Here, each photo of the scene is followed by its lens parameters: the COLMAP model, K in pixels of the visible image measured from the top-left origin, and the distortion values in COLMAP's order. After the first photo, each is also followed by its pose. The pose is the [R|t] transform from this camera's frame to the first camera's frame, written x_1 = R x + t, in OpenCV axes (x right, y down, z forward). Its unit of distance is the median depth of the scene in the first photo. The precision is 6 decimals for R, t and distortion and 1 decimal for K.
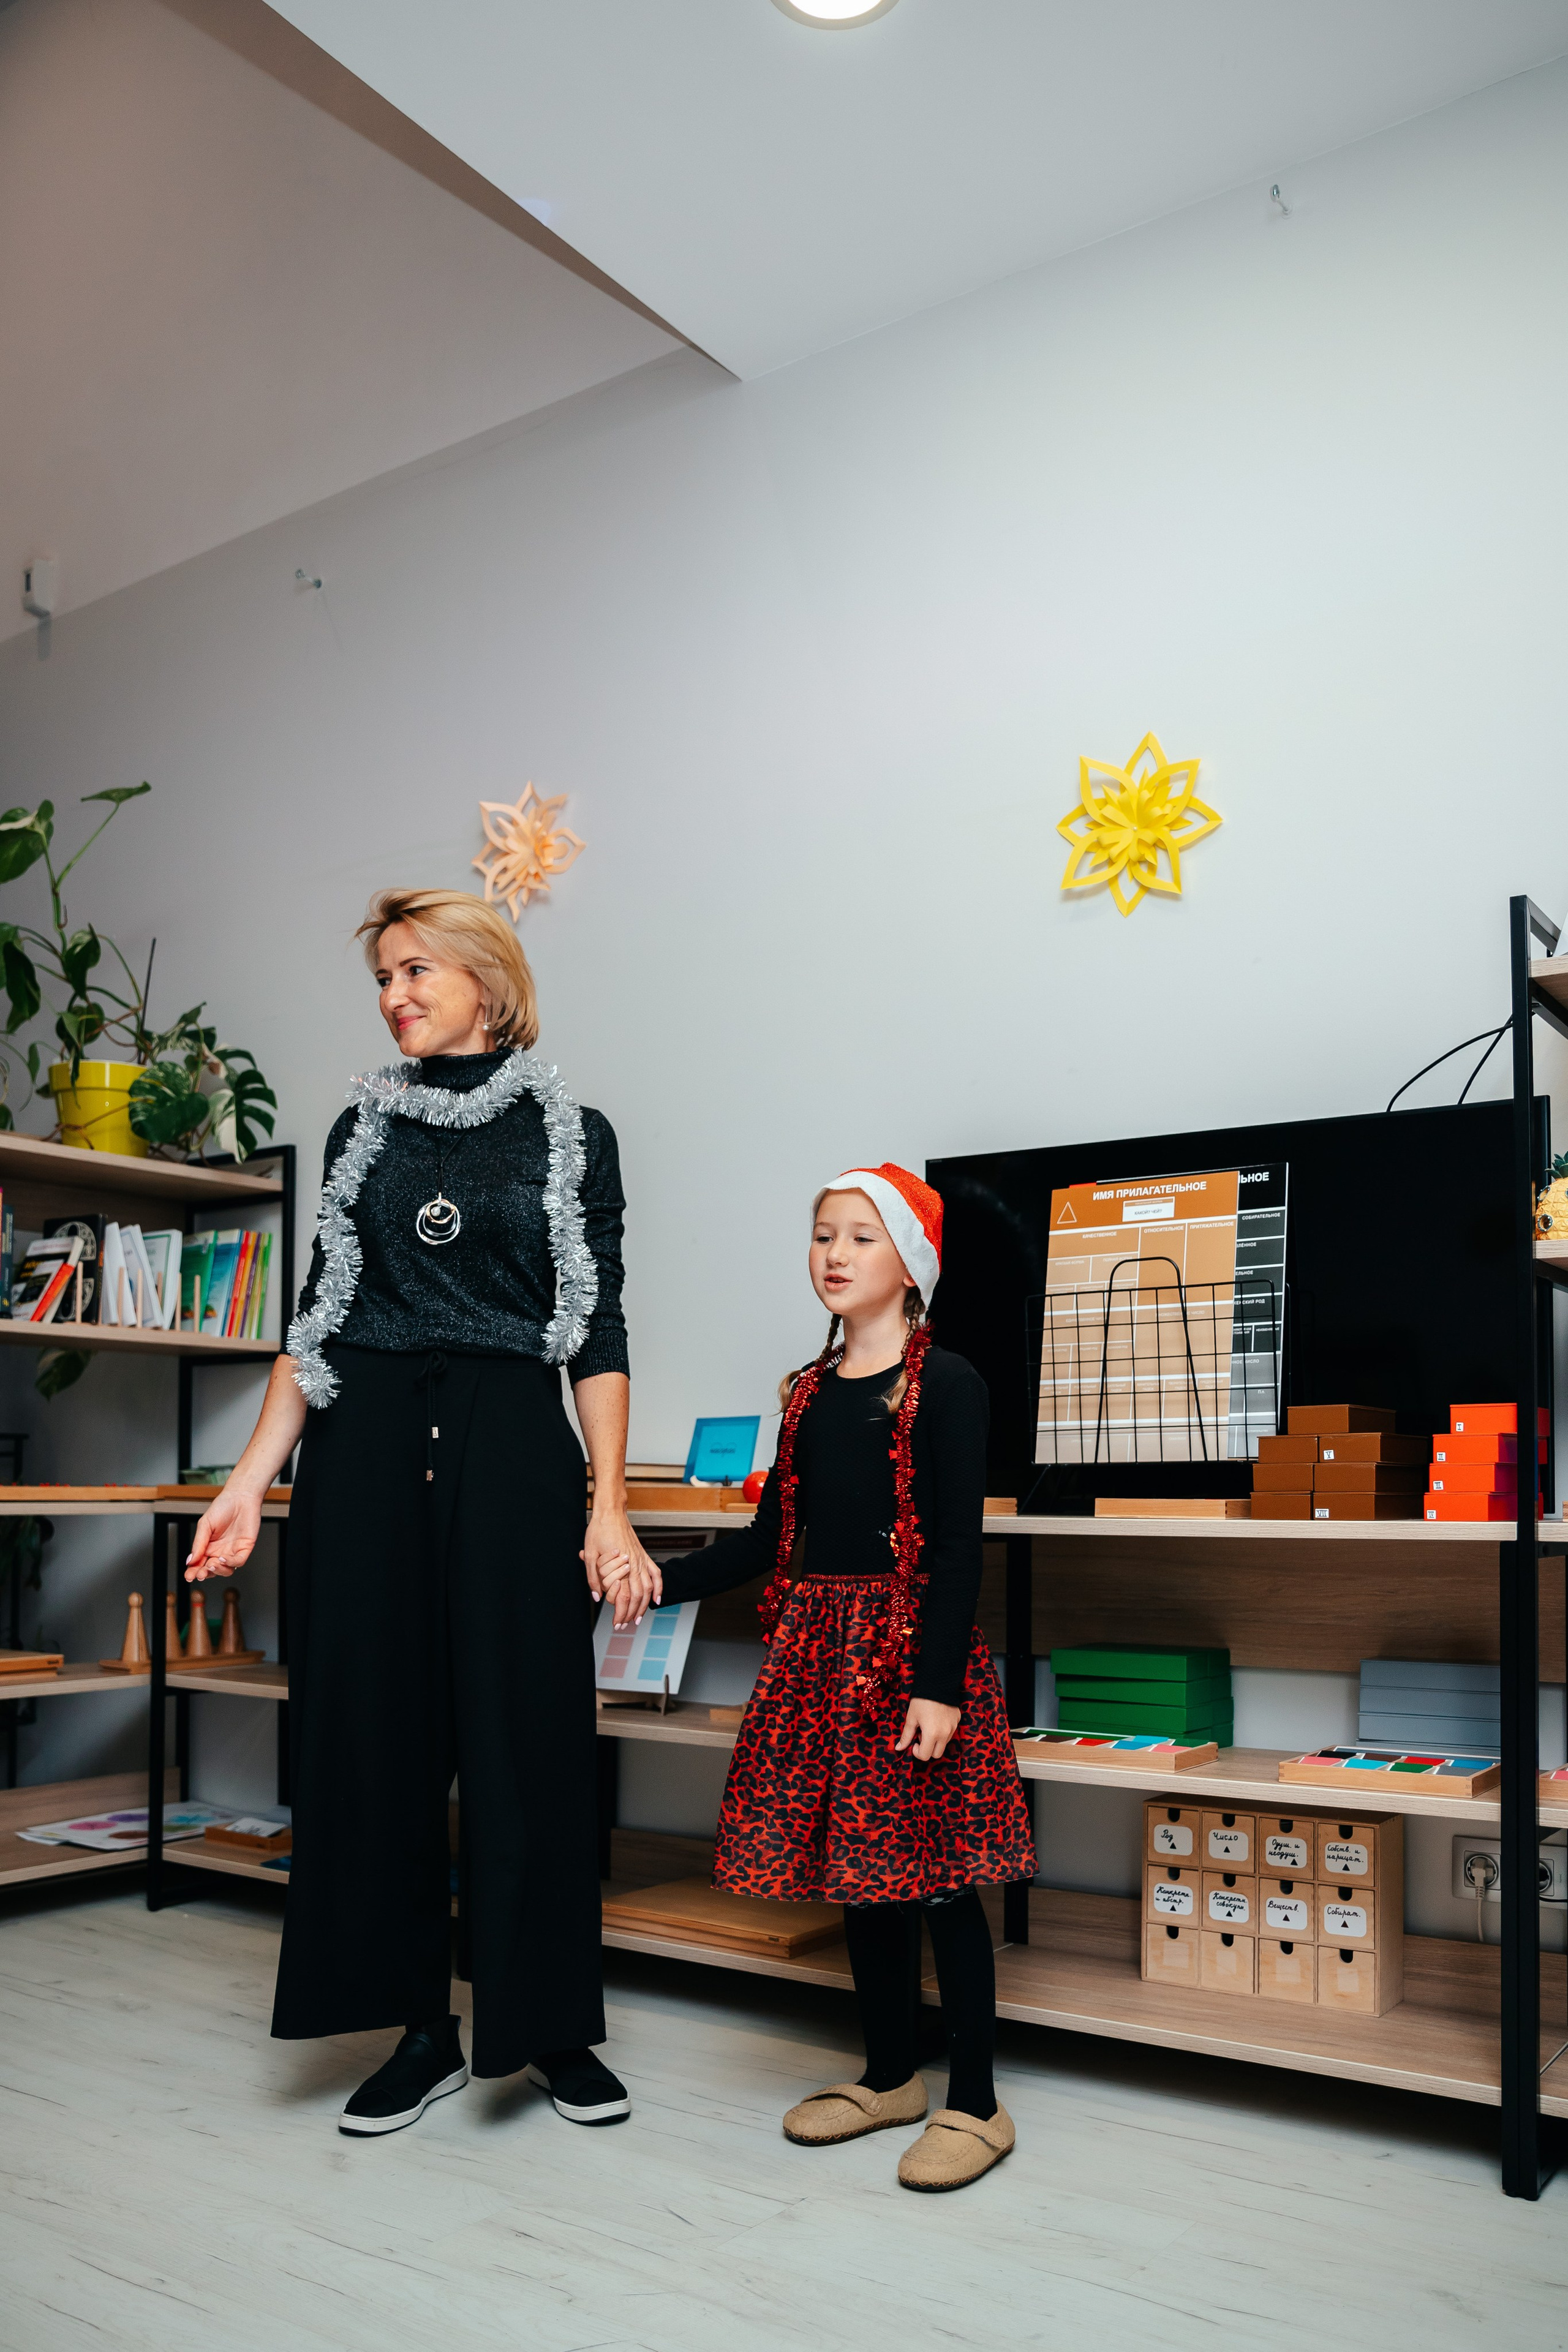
lens RADIAL K [[1867.9, 0, 794.4], [0, 1867.9, 1407.7], [0, 0, 1]] dist [-0.078910, 0.071042]
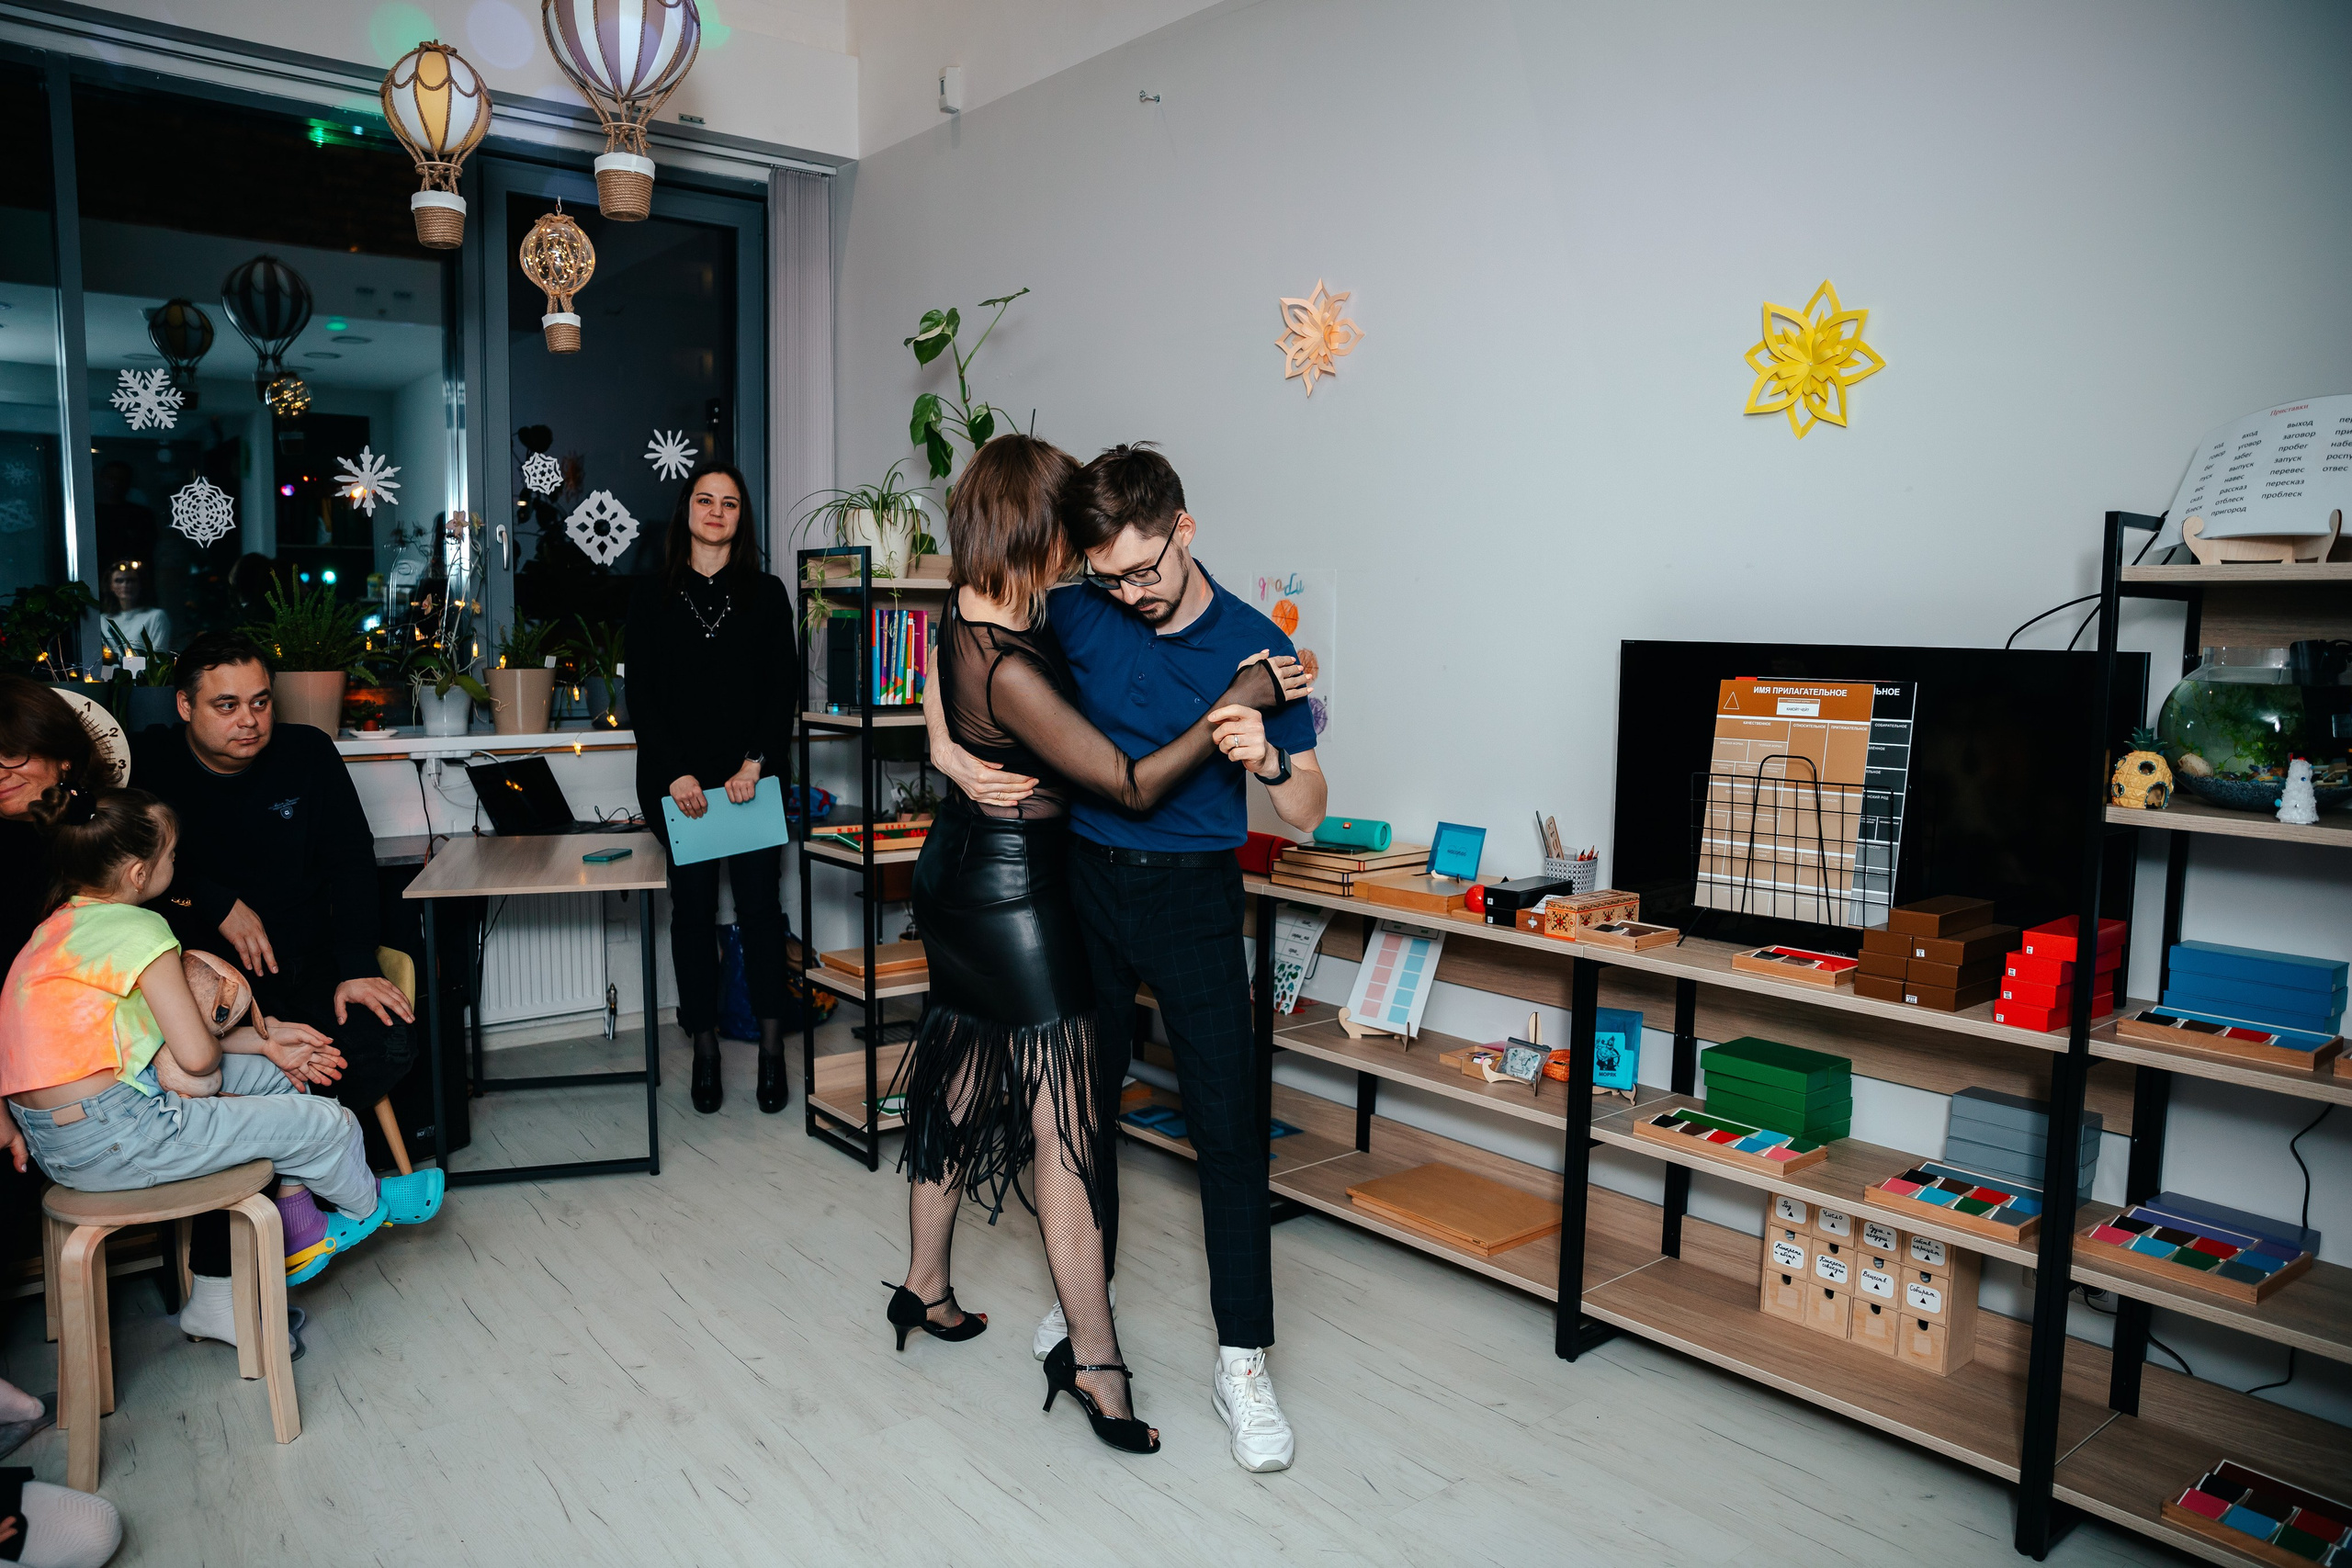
lens RADIAL K [[1580.4, 0, 1183.6], [0, 1580.4, 764.6], [0, 0, 1]] dist [-0.077435, 0.039151]
pose [[0.963790, 0.031480, -0.264797, 0.076071], [0.002086, 0.992087, 0.125535, -0.200167], [0.266654, -0.121542, 0.956098, -0.084819]]
